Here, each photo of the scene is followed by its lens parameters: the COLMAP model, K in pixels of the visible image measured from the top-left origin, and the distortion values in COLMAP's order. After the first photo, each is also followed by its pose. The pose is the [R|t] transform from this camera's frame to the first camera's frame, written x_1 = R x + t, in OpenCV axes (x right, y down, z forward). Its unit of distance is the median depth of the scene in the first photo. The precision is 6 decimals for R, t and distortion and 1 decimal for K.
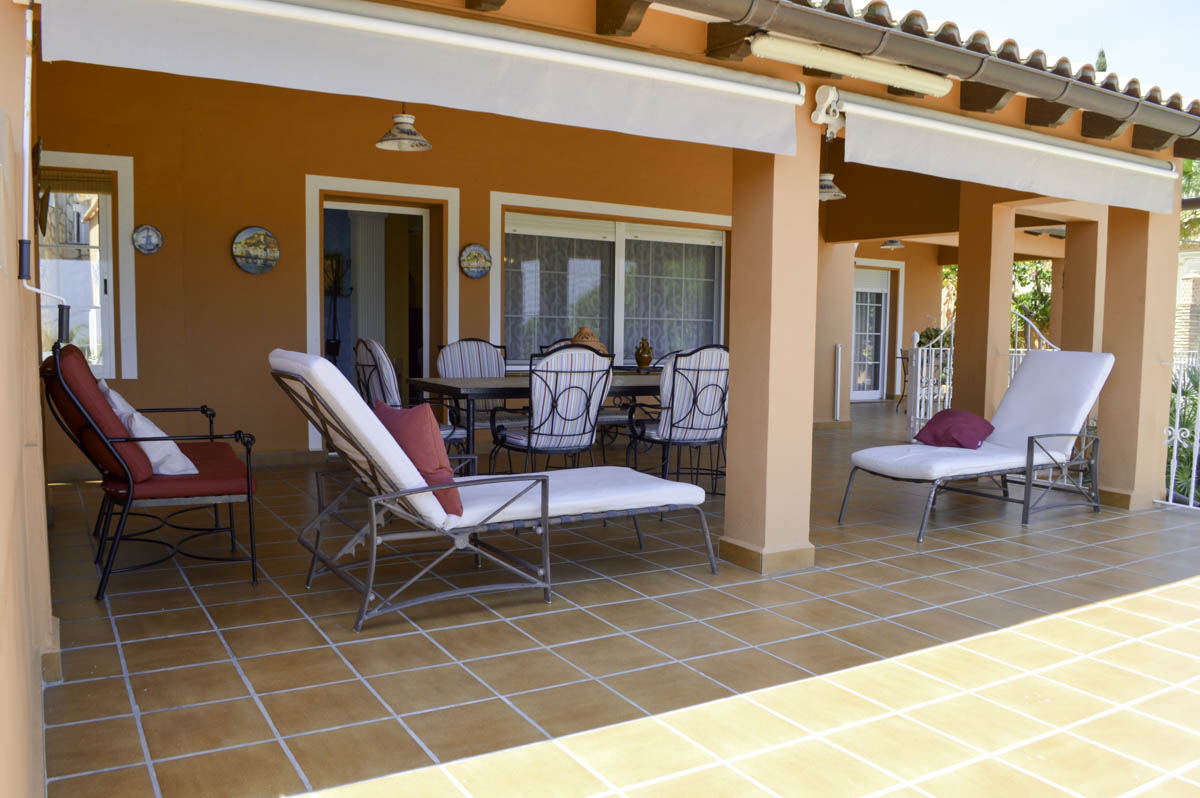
lens RADIAL K [[957.1, 0, 603.5], [0, 957.1, 397.1], [0, 0, 1]] dist [-0.057378, -0.005750]
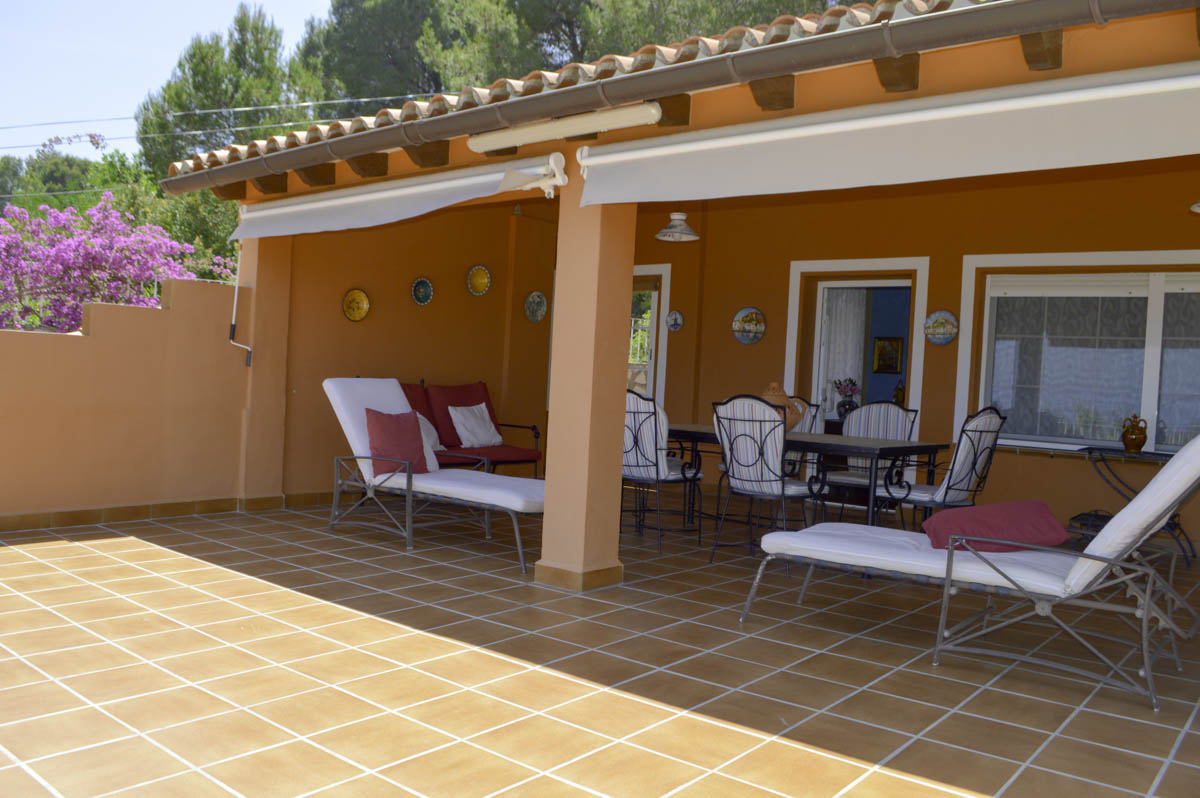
lens RADIAL K [[957.1, 0, 602.7], [0, 957.1, 398.8], [0, 0, 1]] dist [-0.057378, -0.005750]
pose [[0.344090, 0.021601, -0.938688, 0.826996], [-0.117152, 0.992911, -0.020095, -0.011386], [0.931600, 0.116883, 0.344181, 0.430616]]
